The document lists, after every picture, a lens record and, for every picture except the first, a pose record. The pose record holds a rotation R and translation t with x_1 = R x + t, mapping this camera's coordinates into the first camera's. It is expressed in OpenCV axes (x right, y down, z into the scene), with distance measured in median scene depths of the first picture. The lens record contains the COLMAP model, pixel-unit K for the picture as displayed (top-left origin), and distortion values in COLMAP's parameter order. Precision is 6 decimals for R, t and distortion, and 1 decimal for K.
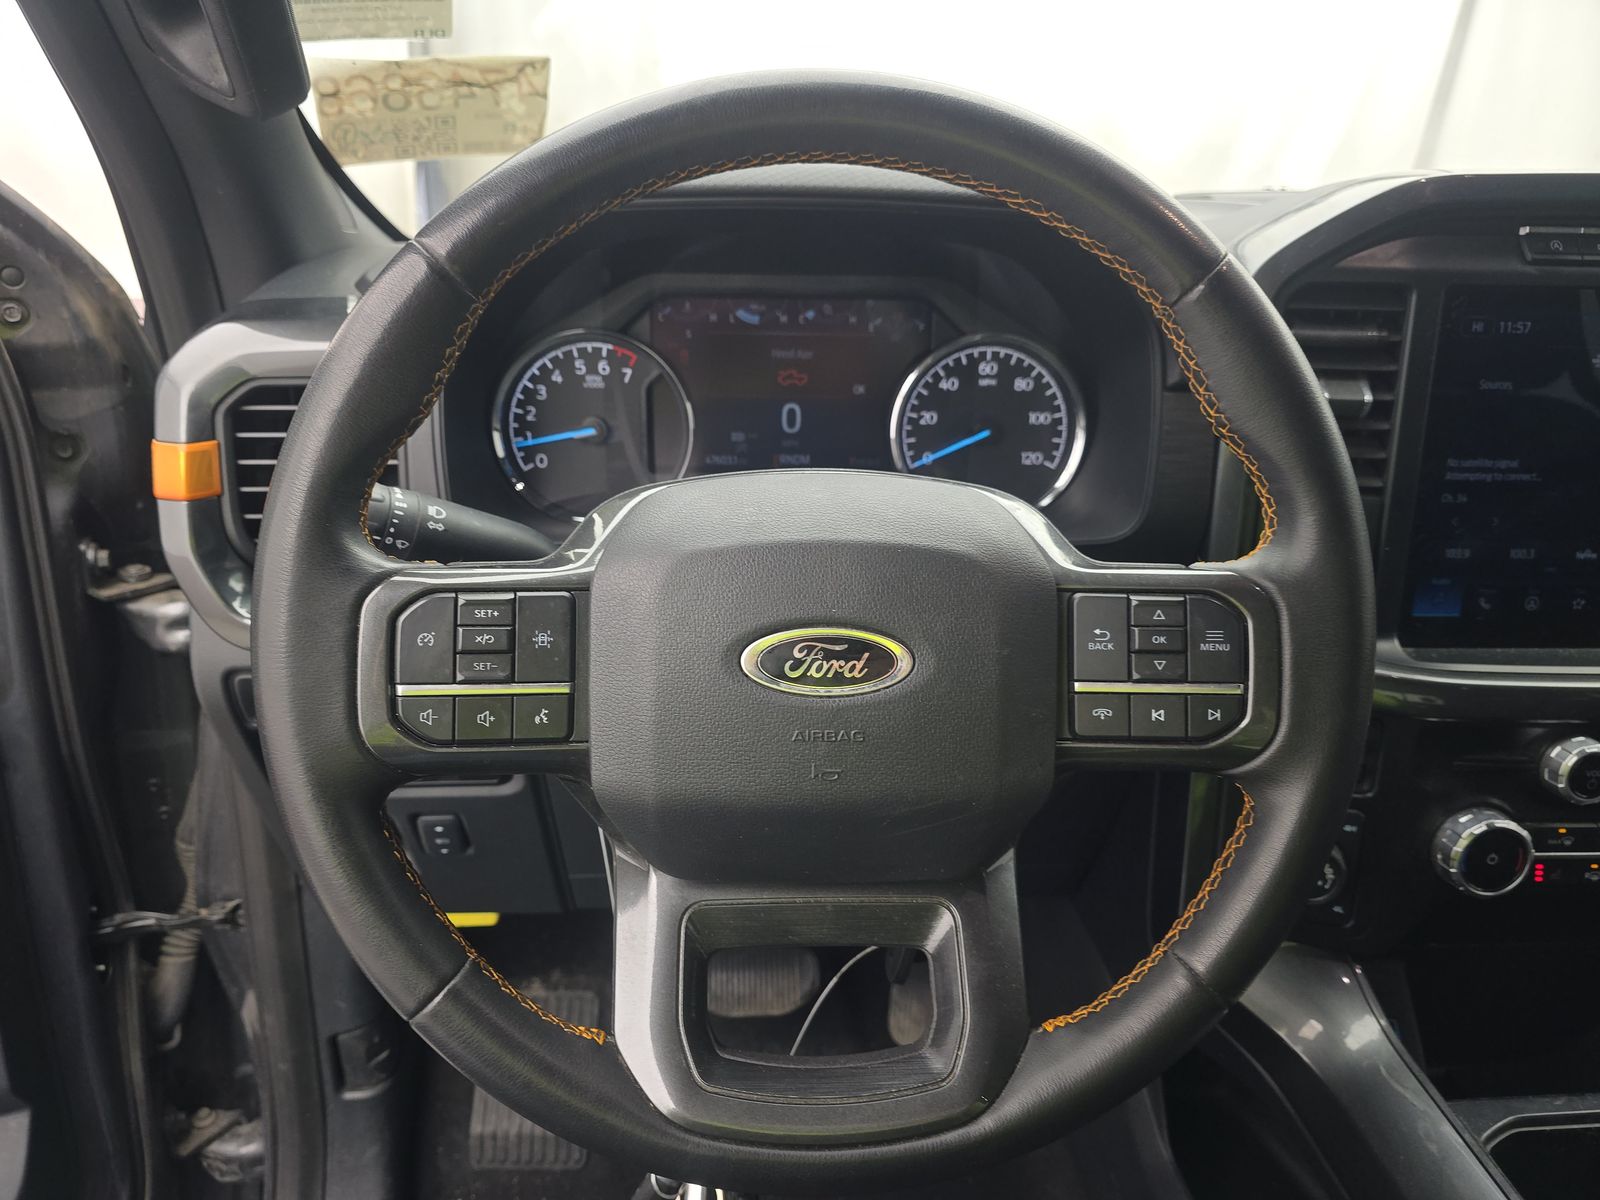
lens RADIAL K [[1074.3, 0, 789.1], [0, 1074.3, 600.8], [0, 0, 1]] dist [0.020105, -0.002355]
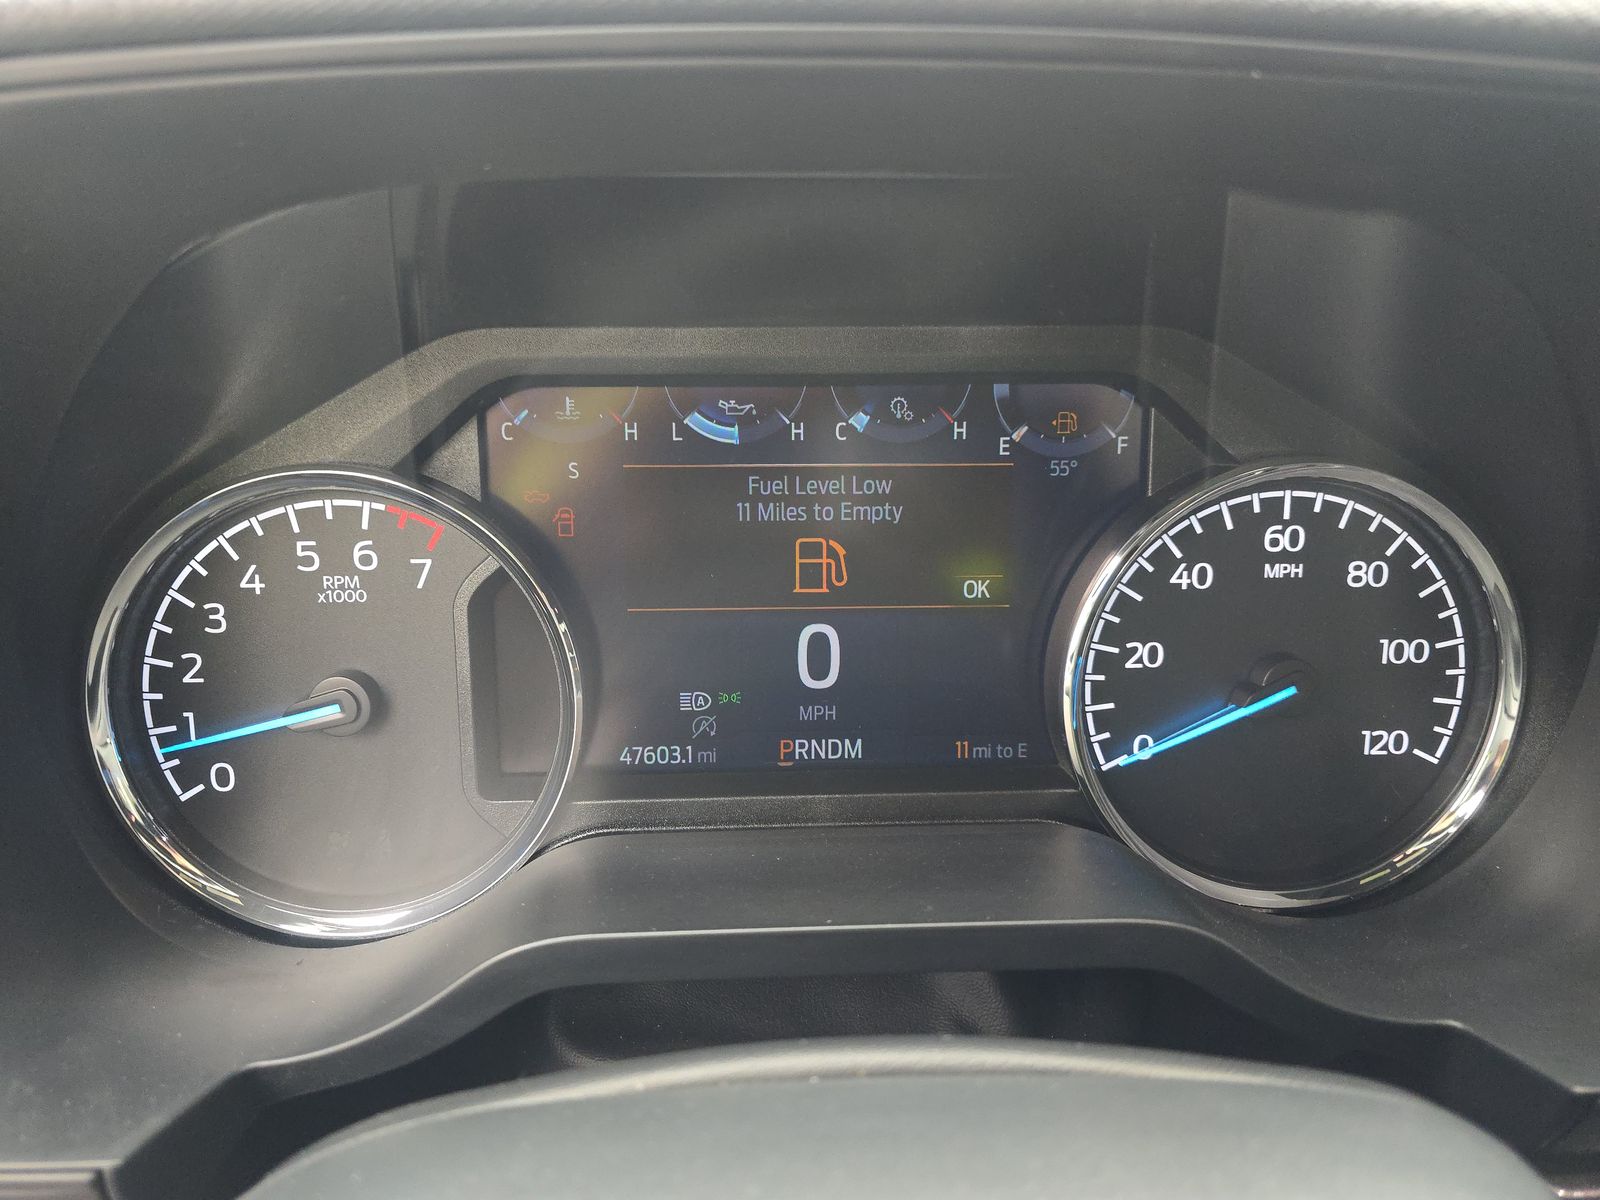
lens RADIAL K [[1070.2, 0, 769.6], [0, 1070.2, 597.4], [0, 0, 1]] dist [-0.038677, -0.001018]
pose [[0.999545, -0.016353, -0.025357, -0.006500], [0.013347, 0.993332, -0.114512, -0.150675], [0.027061, 0.114121, 0.993098, 0.594693]]
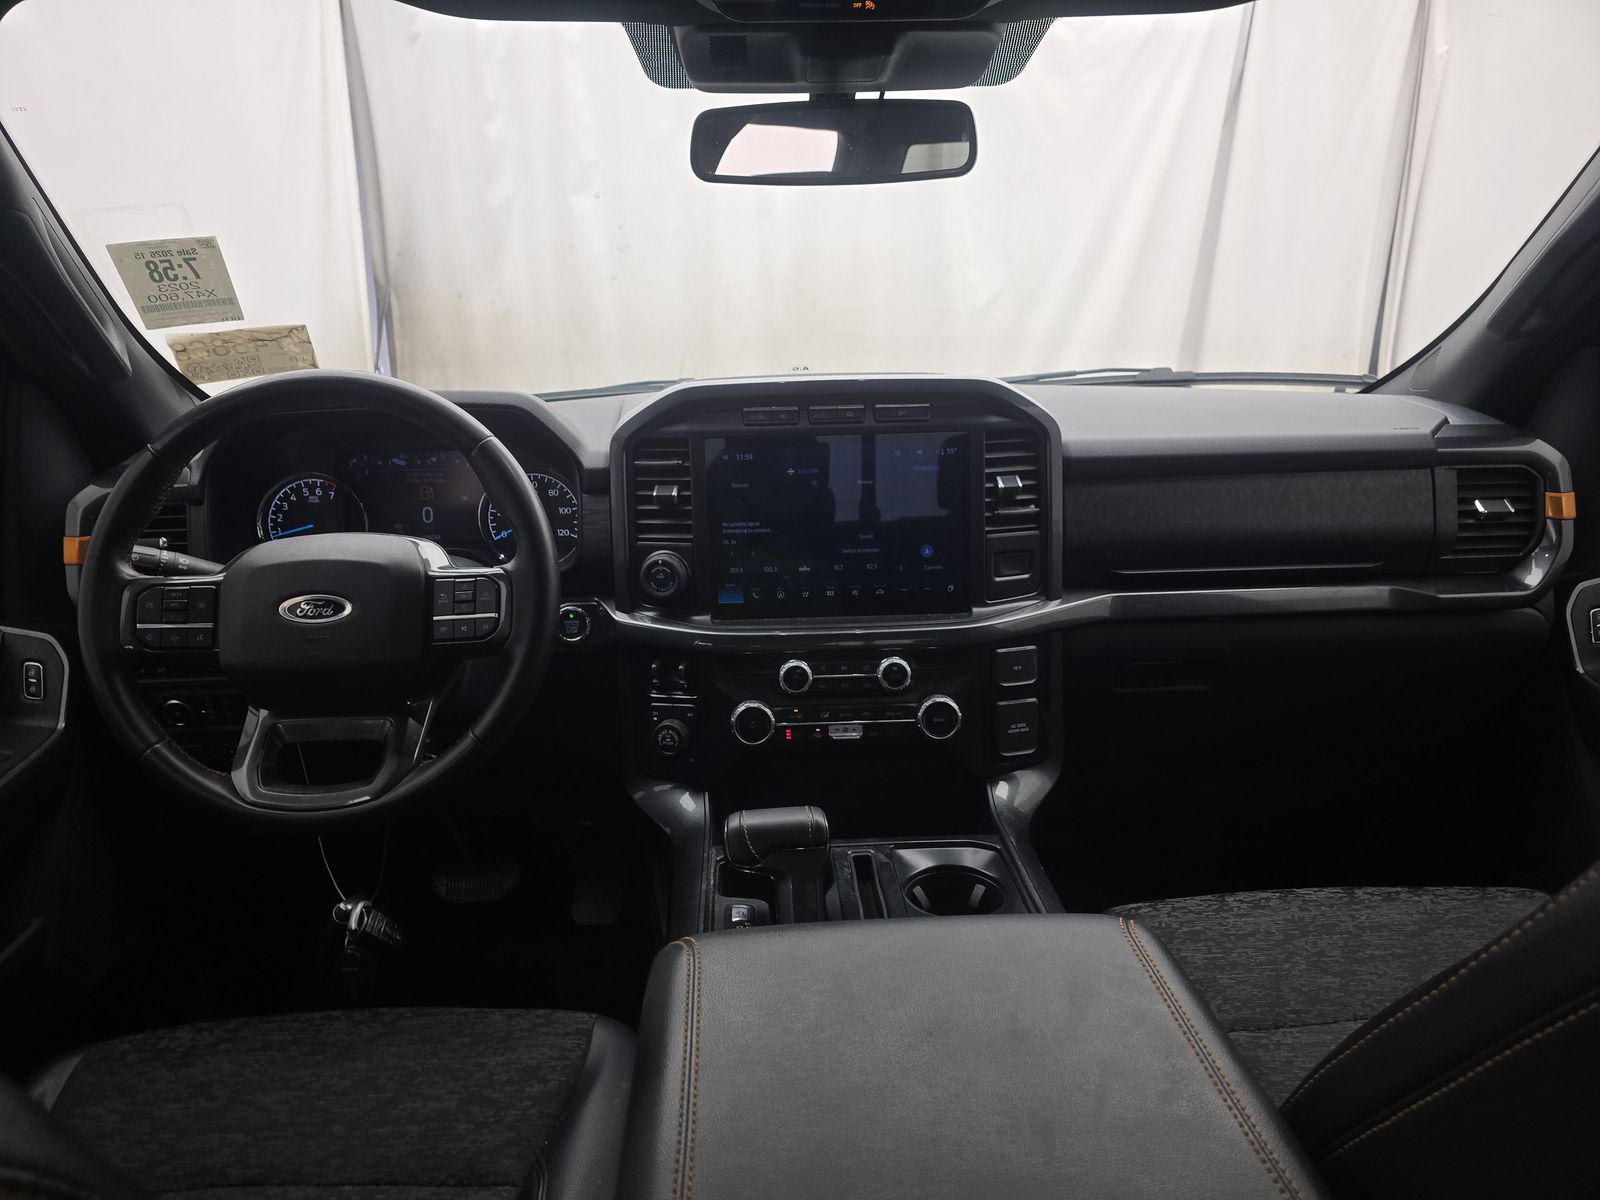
lens RADIAL K [[1014.5, 0, 800.4], [0, 1014.5, 620.9], [0, 0, 1]] dist [-0.001482, -0.005150]
pose [[0.999174, -0.037742, 0.015086, 0.617651], [0.038802, 0.996228, -0.077616, 0.171751], [-0.012100, 0.078137, 0.996869, -0.730267]]
